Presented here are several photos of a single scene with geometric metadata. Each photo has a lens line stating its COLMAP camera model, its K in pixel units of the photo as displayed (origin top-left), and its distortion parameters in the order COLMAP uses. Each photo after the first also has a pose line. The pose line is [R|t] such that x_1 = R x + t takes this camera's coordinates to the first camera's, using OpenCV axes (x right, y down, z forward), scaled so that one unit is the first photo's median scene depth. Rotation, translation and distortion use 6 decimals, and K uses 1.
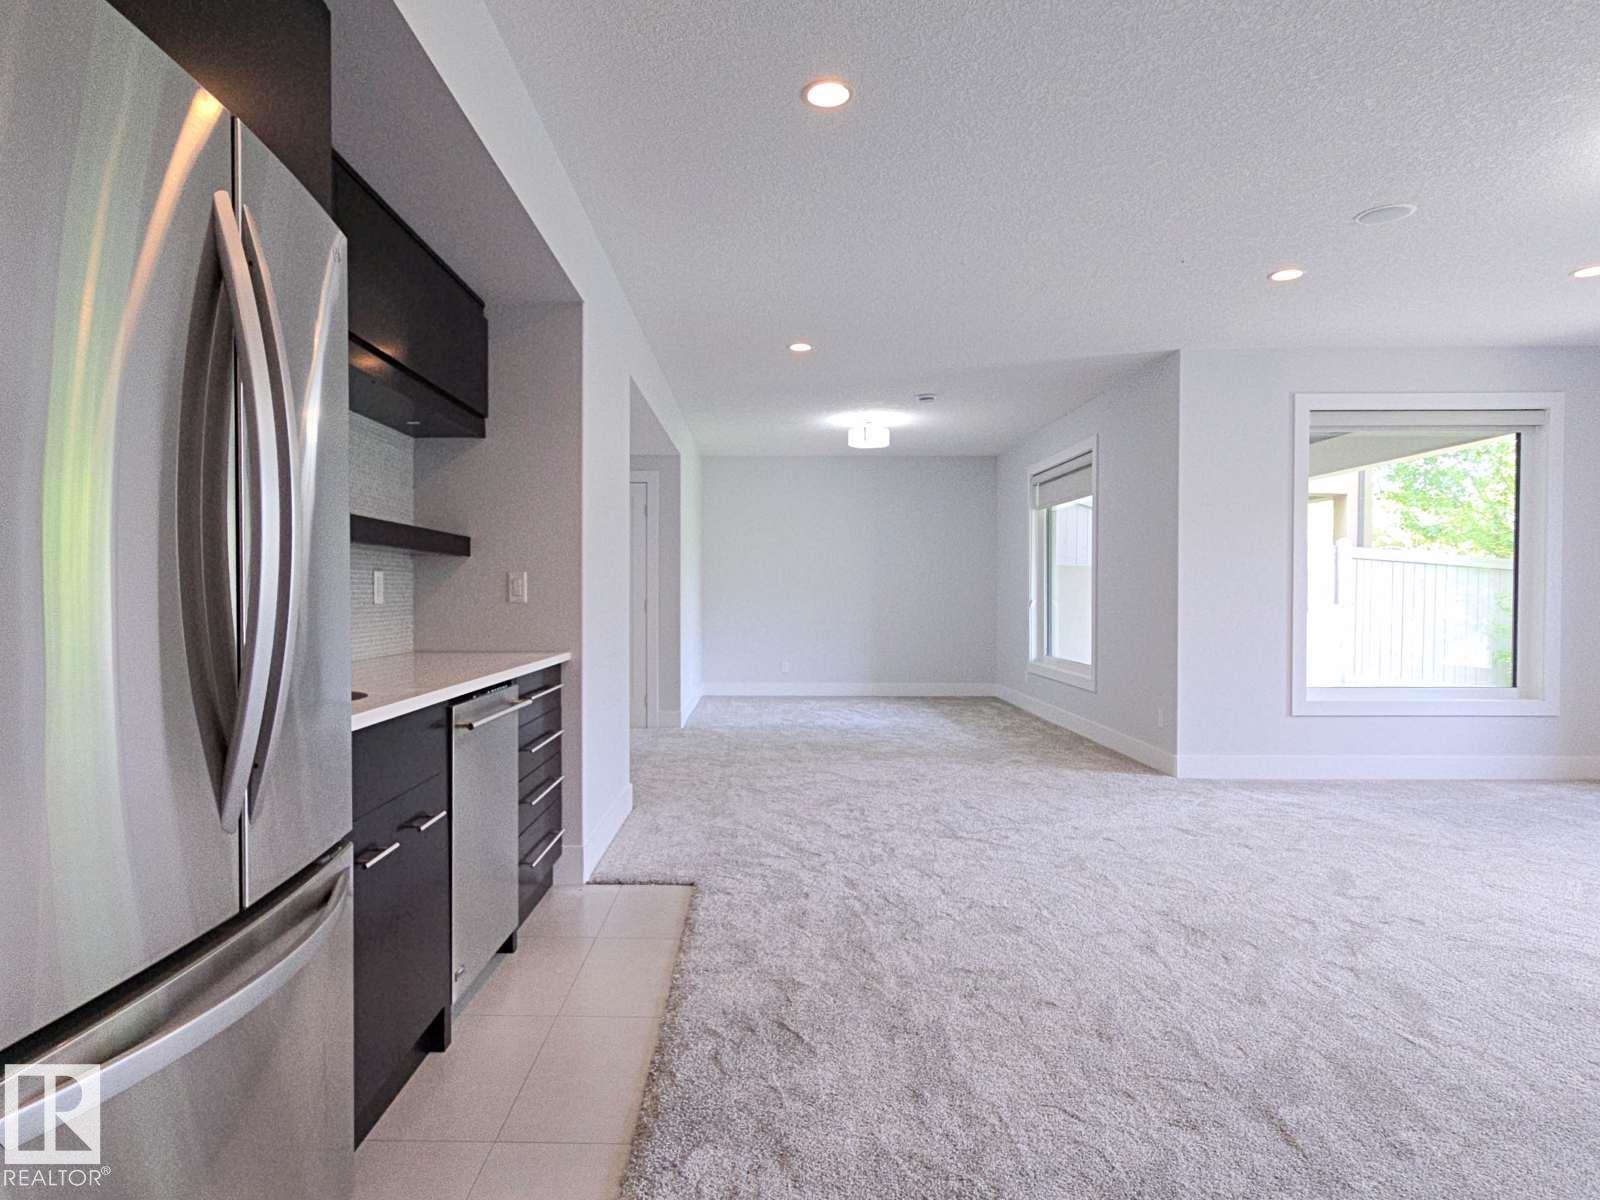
lens RADIAL K [[985.2, 0, 800.0], [0, 985.2, 600.0], [0, 0, 1]] dist [-0.005744, -0.000792]
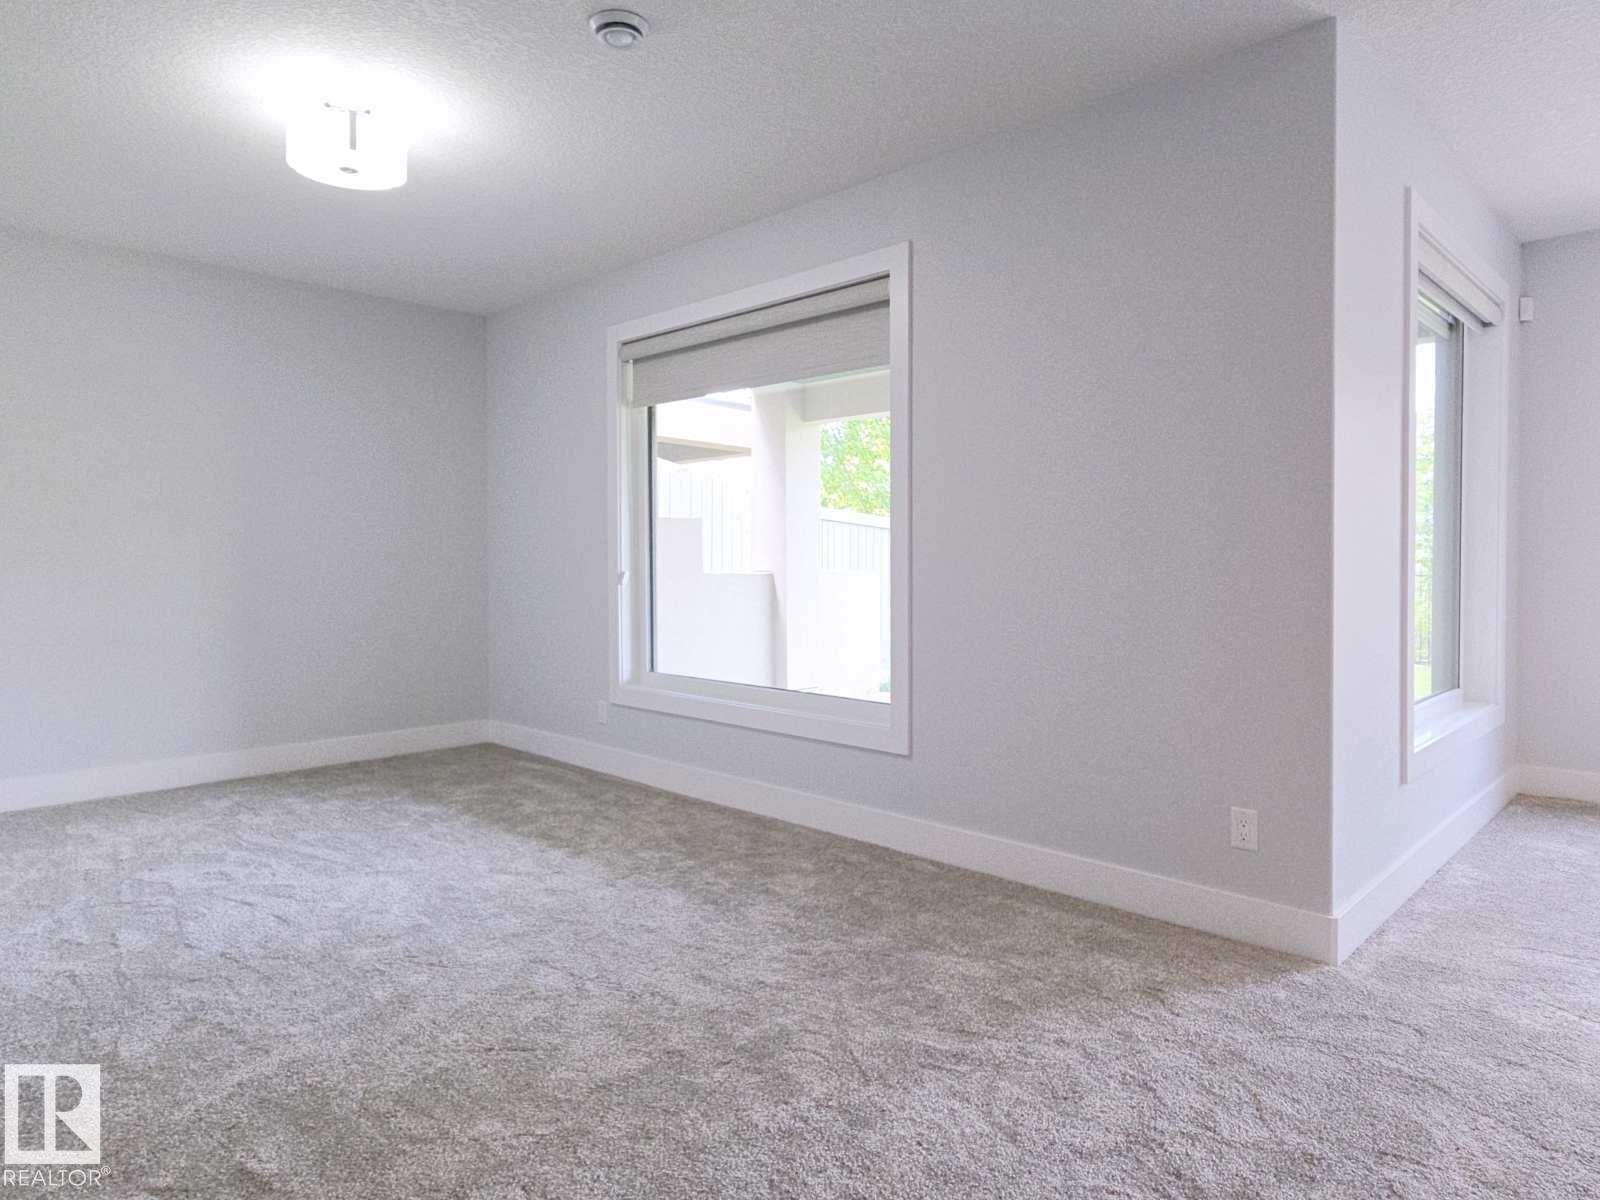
lens RADIAL K [[936.8, 0, 803.4], [0, 936.8, 560.9], [0, 0, 1]] dist [0.001748, 0.000696]
pose [[0.705699, 0.001390, 0.708511, -0.067746], [0.005672, 0.999955, -0.007611, -0.001354], [-0.708489, 0.009390, 0.705659, 0.622474]]
